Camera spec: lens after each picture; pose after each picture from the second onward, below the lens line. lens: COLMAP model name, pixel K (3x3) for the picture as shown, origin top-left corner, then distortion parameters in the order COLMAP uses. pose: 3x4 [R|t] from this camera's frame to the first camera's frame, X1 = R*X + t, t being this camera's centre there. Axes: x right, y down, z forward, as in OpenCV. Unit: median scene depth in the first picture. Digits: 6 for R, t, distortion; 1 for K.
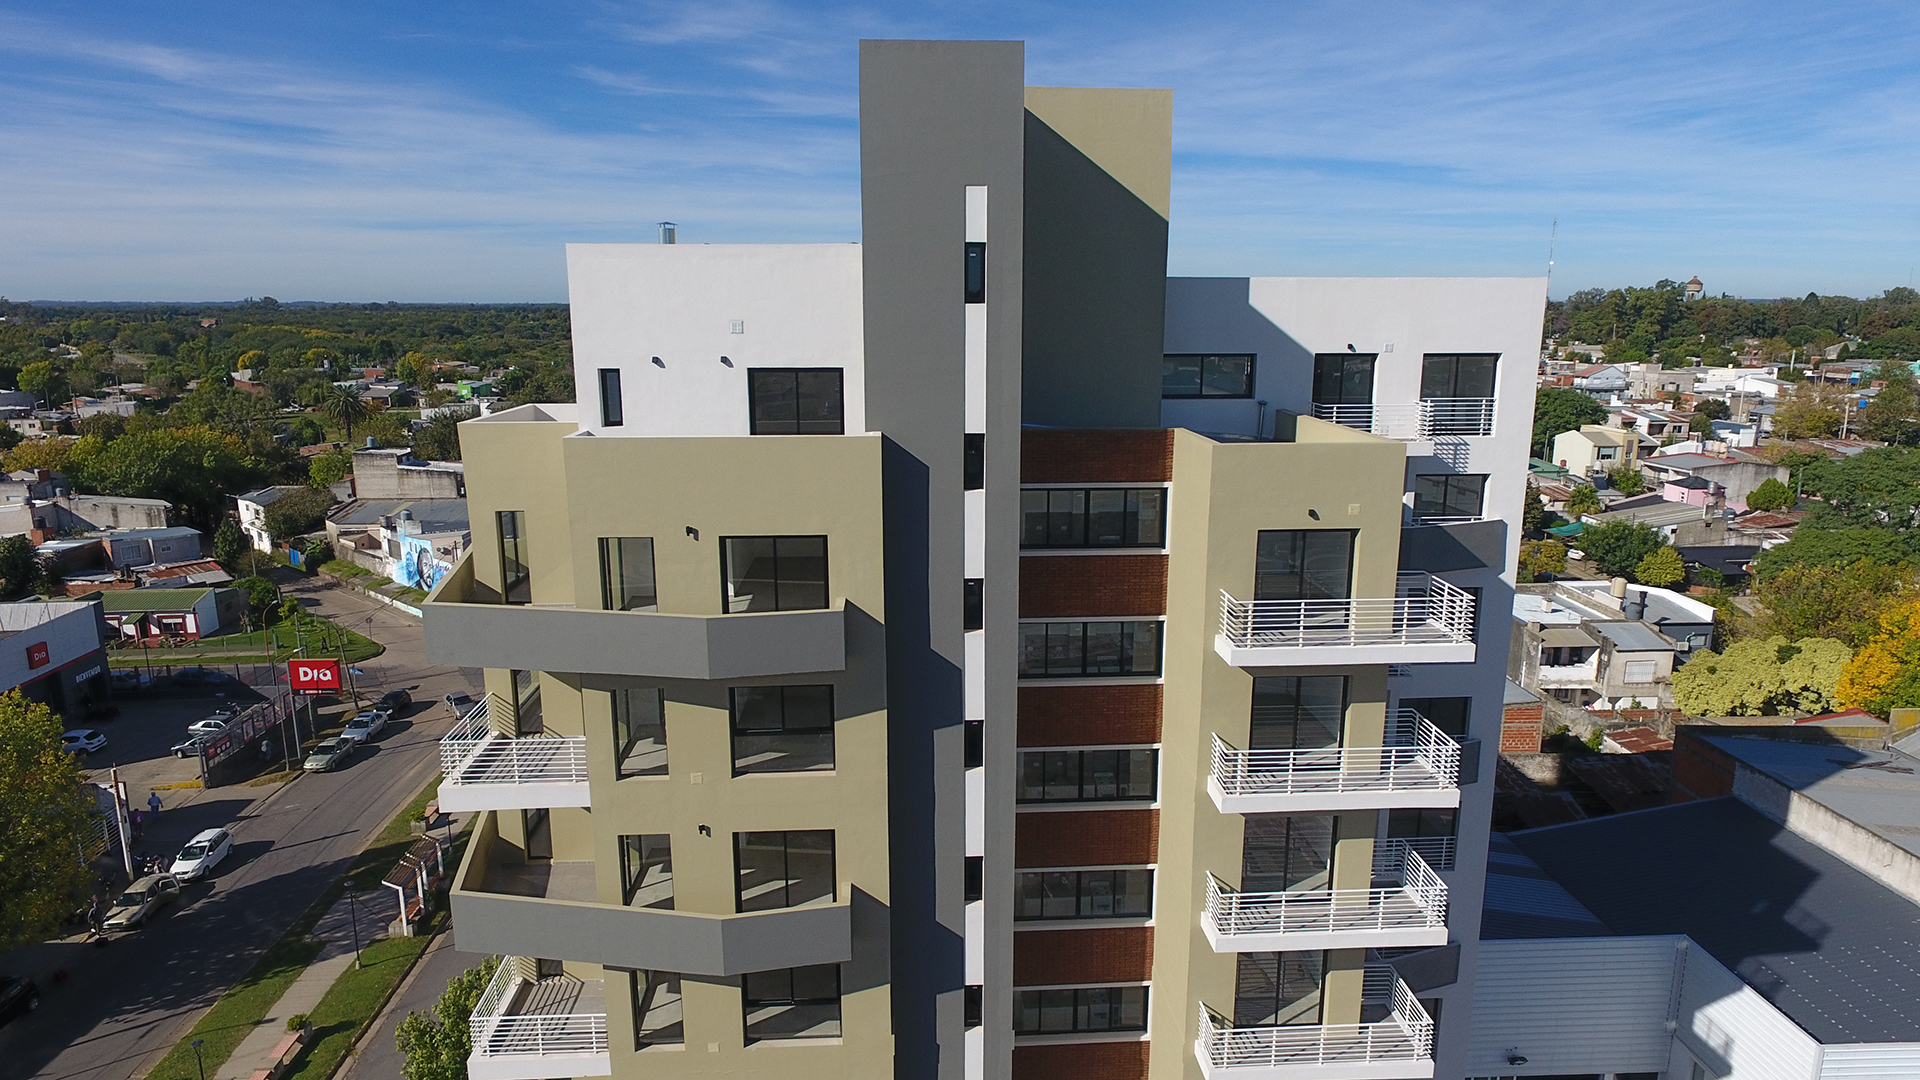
lens RADIAL K [[1127.0, 0, 954.3], [0, 1127.0, 534.6], [0, 0, 1]] dist [0.000216, -0.000092]
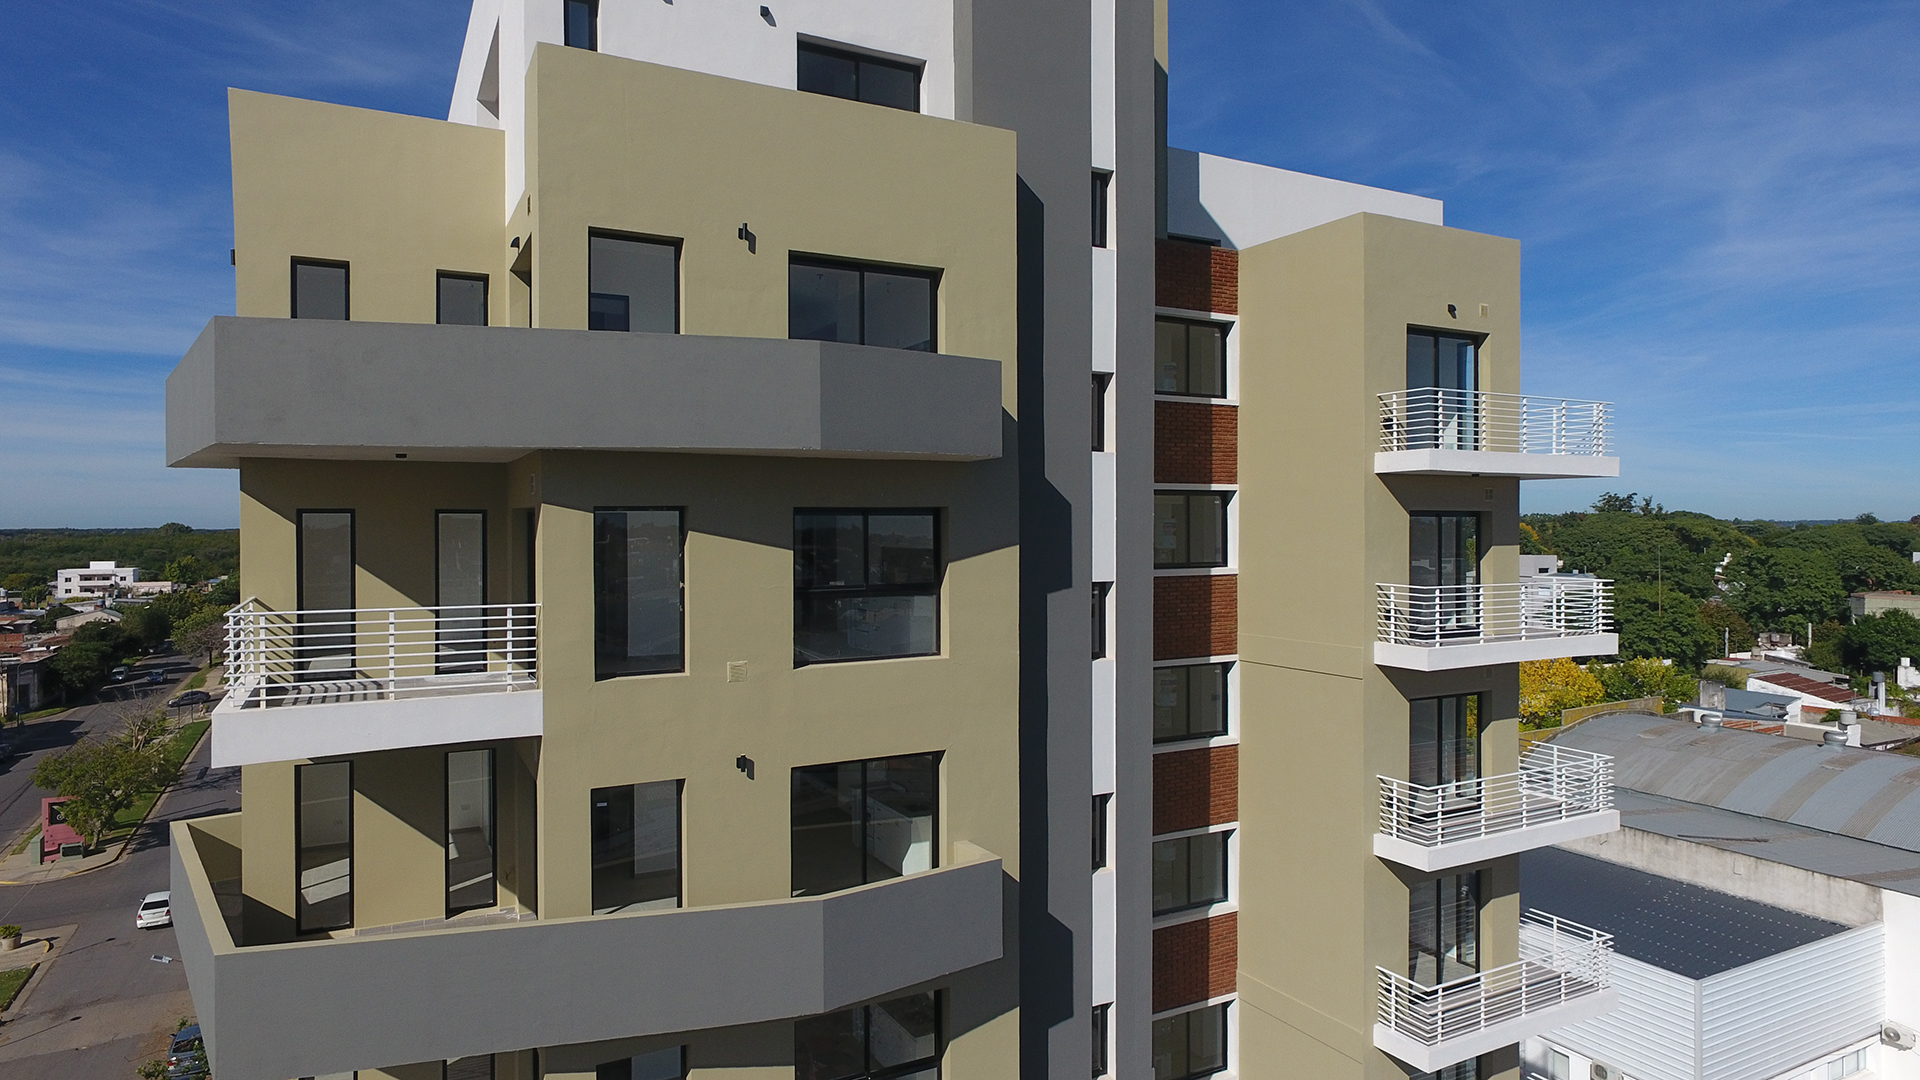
lens RADIAL K [[1127.0, 0, 965.3], [0, 1127.0, 542.7], [0, 0, 1]] dist [0.000216, -0.000092]
pose [[0.902703, -0.004721, 0.430238, -0.366328], [0.091098, 0.979367, -0.180392, 0.263749], [-0.420509, 0.202034, 0.884508, 0.417074]]
